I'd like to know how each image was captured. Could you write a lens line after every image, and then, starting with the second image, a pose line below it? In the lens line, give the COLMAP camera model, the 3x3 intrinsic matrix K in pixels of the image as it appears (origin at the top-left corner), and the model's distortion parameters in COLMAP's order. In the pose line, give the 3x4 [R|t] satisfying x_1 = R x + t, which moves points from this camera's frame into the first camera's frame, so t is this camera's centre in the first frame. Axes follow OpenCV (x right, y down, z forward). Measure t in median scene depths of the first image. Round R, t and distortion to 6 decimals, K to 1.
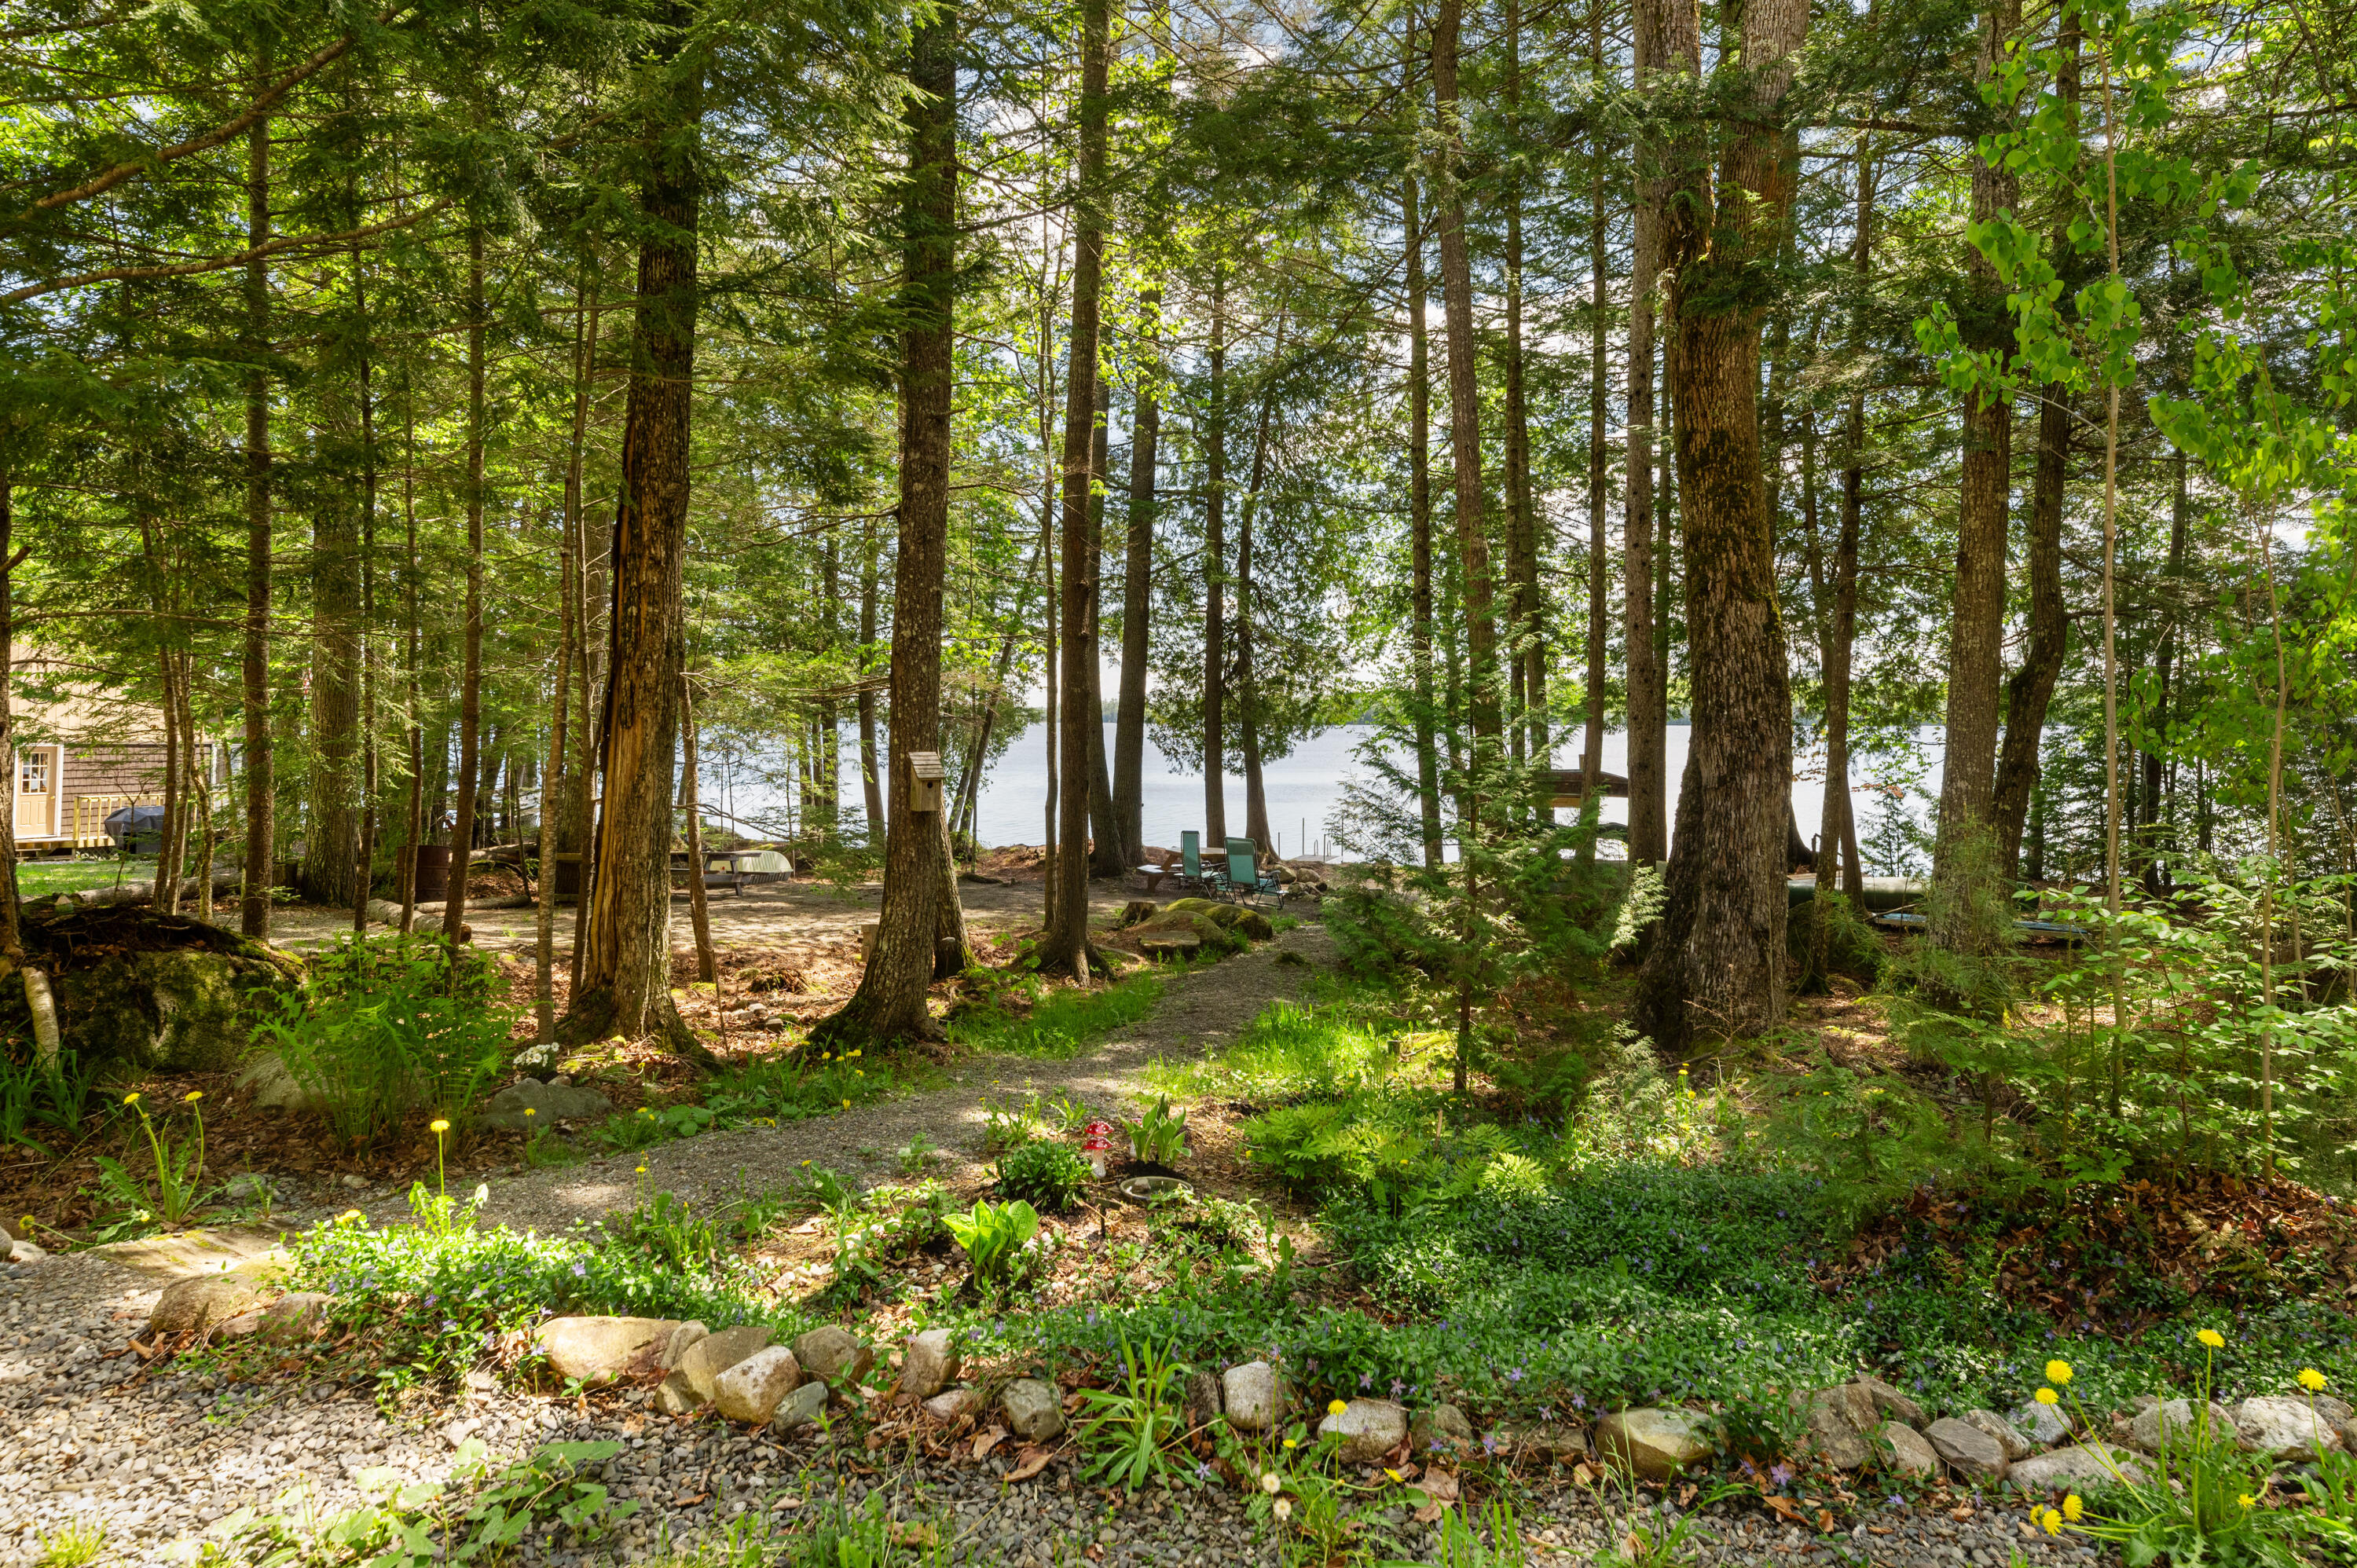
lens RADIAL K [[1308.5, 0, 1185.9], [0, 1308.5, 784.9], [0, 0, 1]] dist [-0.004407, -0.002344]
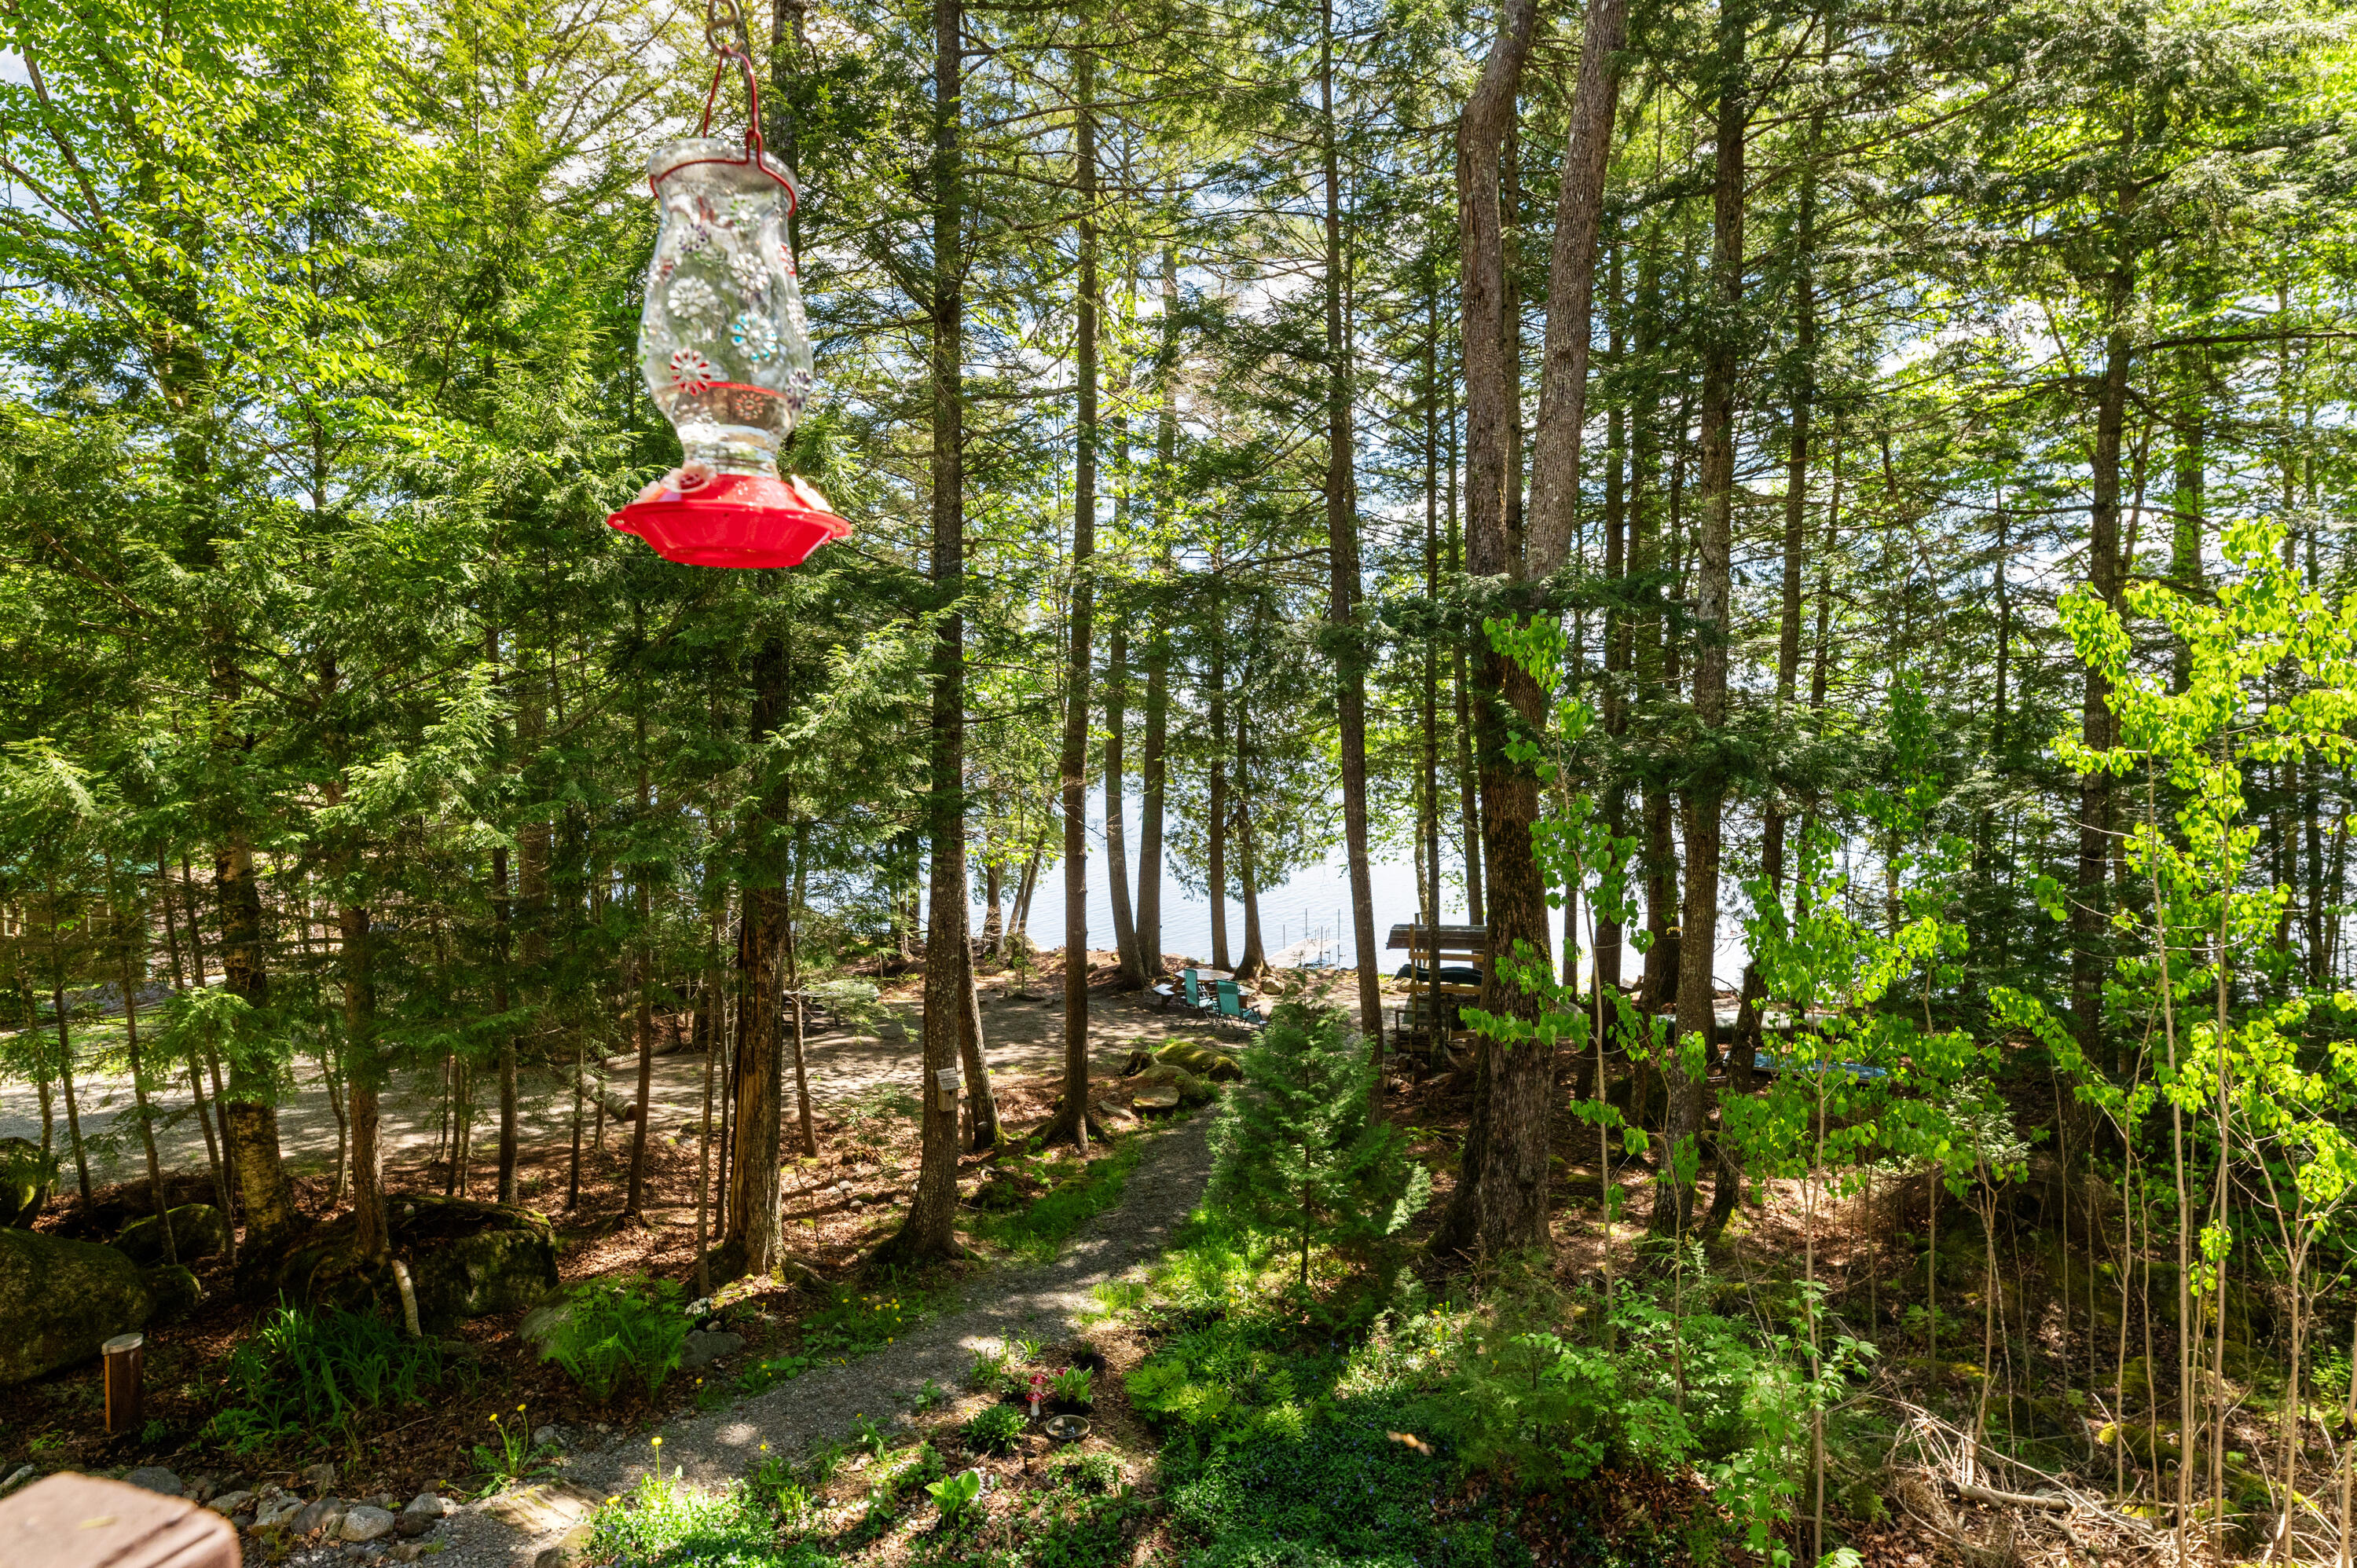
lens RADIAL K [[1207.1, 0, 1184.8], [0, 1207.1, 786.5], [0, 0, 1]] dist [0.004924, 0.000390]
pose [[0.998122, -0.005534, -0.061004, 0.060270], [0.006961, 0.999706, 0.023210, -0.144030], [0.060858, -0.023591, 0.997868, -0.134286]]
